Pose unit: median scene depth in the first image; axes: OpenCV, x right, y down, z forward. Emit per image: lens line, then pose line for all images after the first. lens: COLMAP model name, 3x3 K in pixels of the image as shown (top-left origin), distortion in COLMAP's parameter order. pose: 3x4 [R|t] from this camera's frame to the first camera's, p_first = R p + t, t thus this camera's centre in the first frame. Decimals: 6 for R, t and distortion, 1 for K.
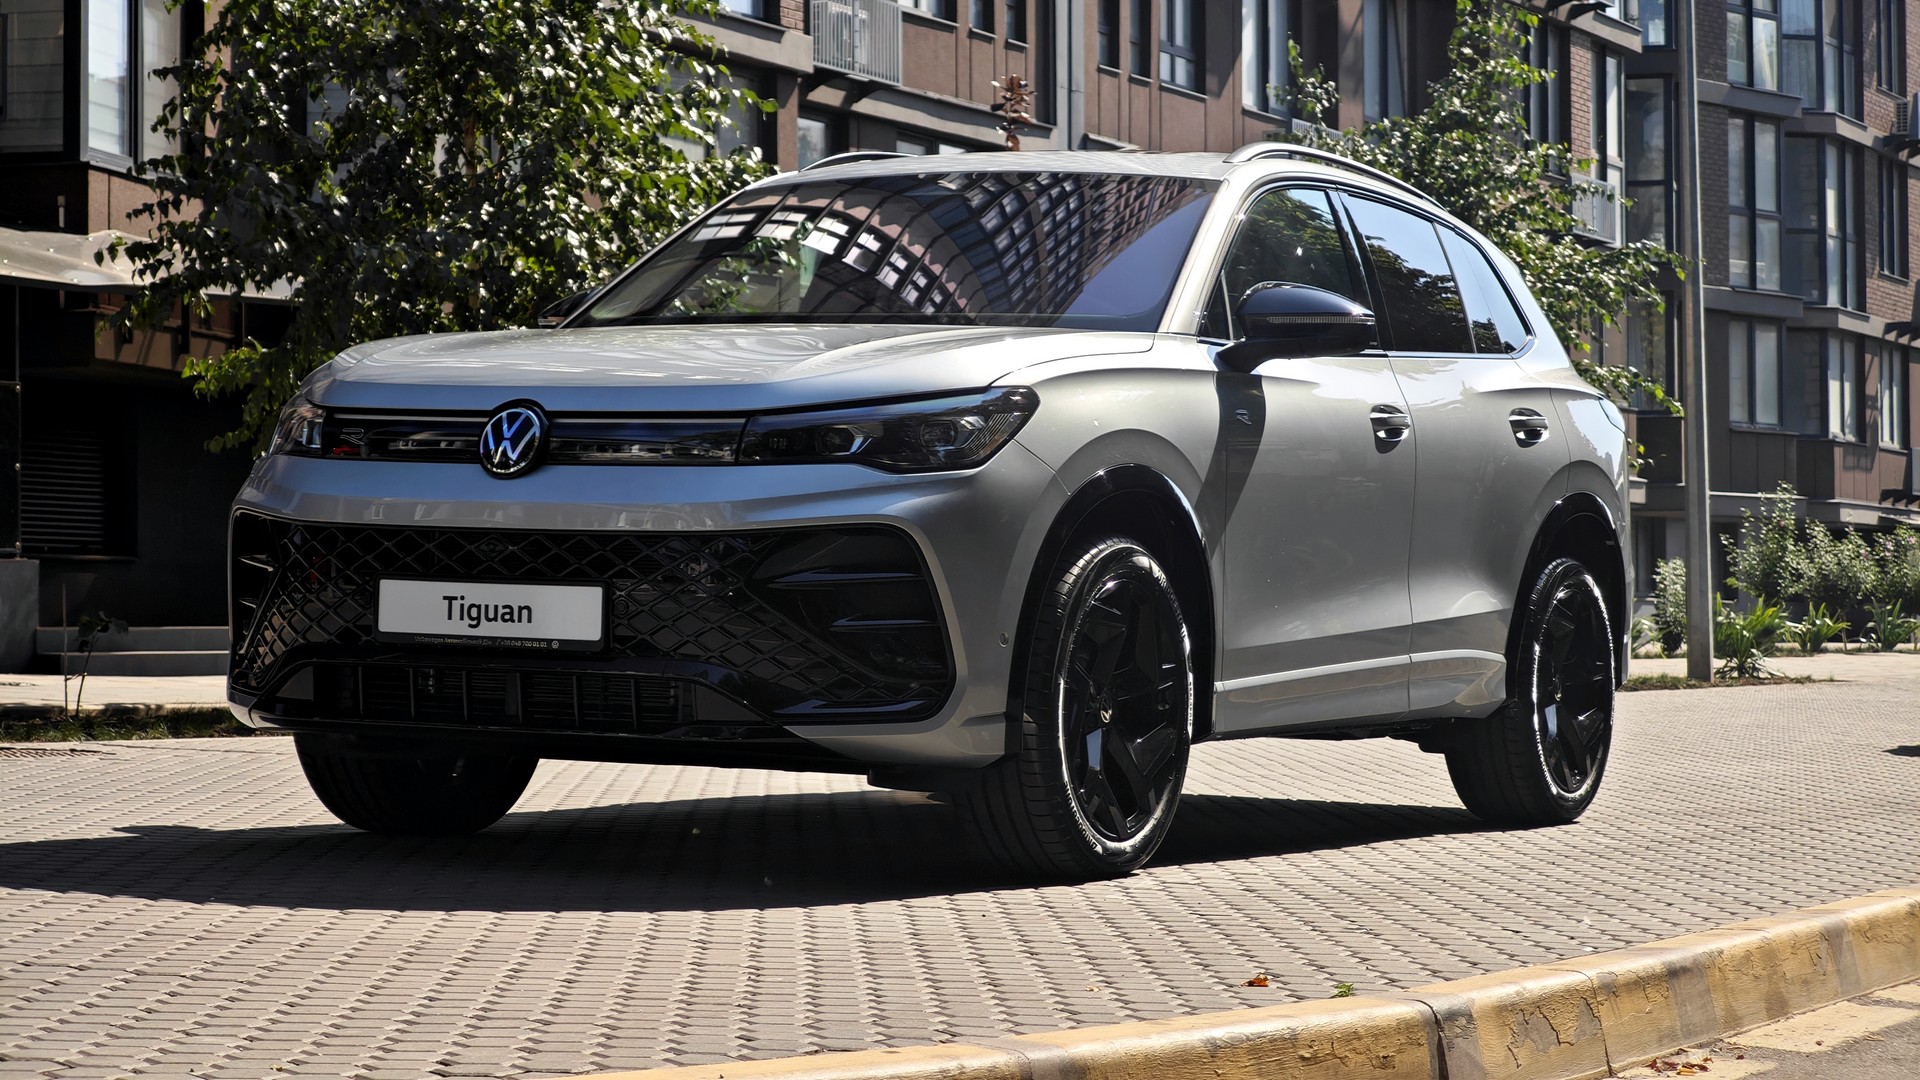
lens RADIAL K [[4214.5, 0, 949.9], [0, 4214.5, 542.4], [0, 0, 1]] dist [0.055601, 0.000000]
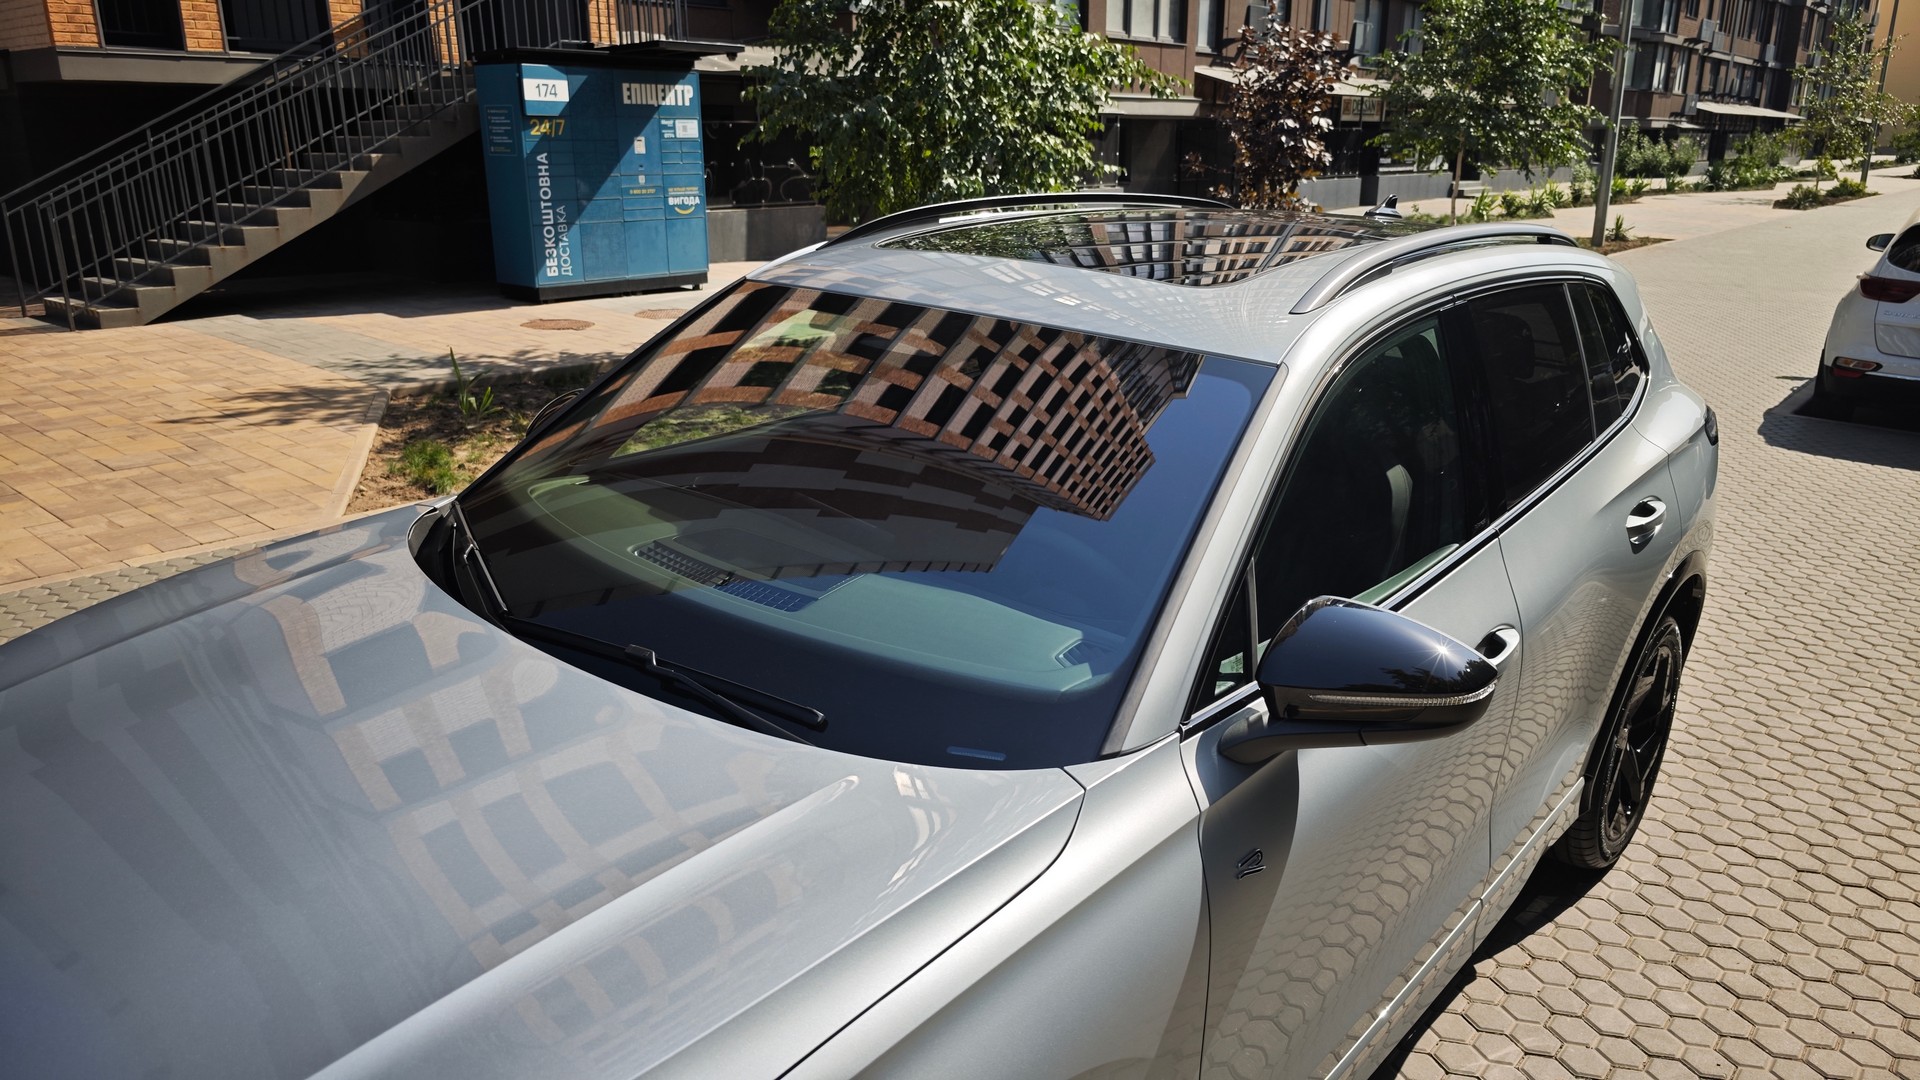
lens RADIAL K [[1331.8, 0, 958.1], [0, 1331.8, 555.5], [0, 0, 1]] dist [0.009996, -0.003666]
pose [[0.972825, 0.077274, -0.218268, 0.066586], [-0.002439, 0.946035, 0.324056, -0.132906], [0.231531, -0.314717, 0.920515, 0.818258]]
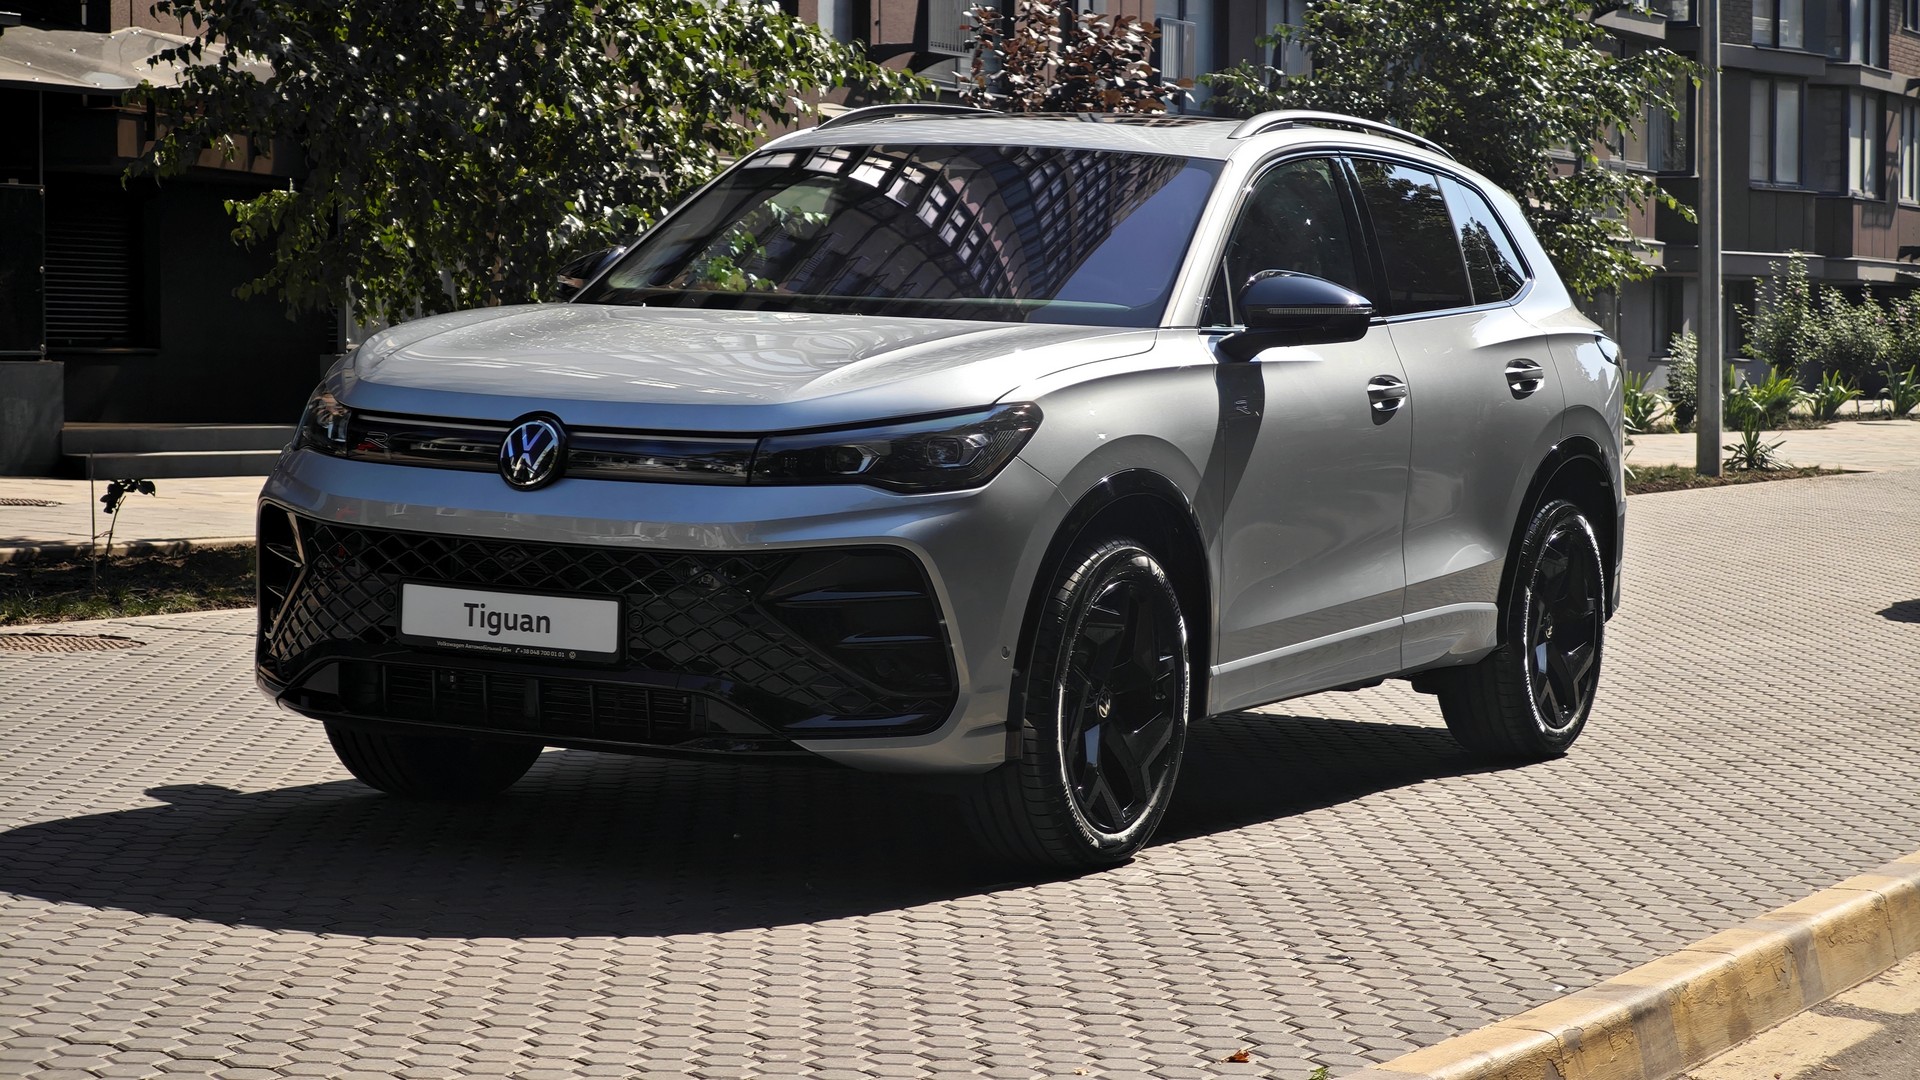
lens RADIAL K [[4214.5, 0, 972.5], [0, 4214.5, 535.9], [0, 0, 1]] dist [0.055601, 0.000000]
pose [[0.999949, 0.010045, 0.000981, 0.003027], [-0.010088, 0.997650, 0.067772, -0.066869], [-0.000298, -0.067778, 0.997700, -0.028305]]
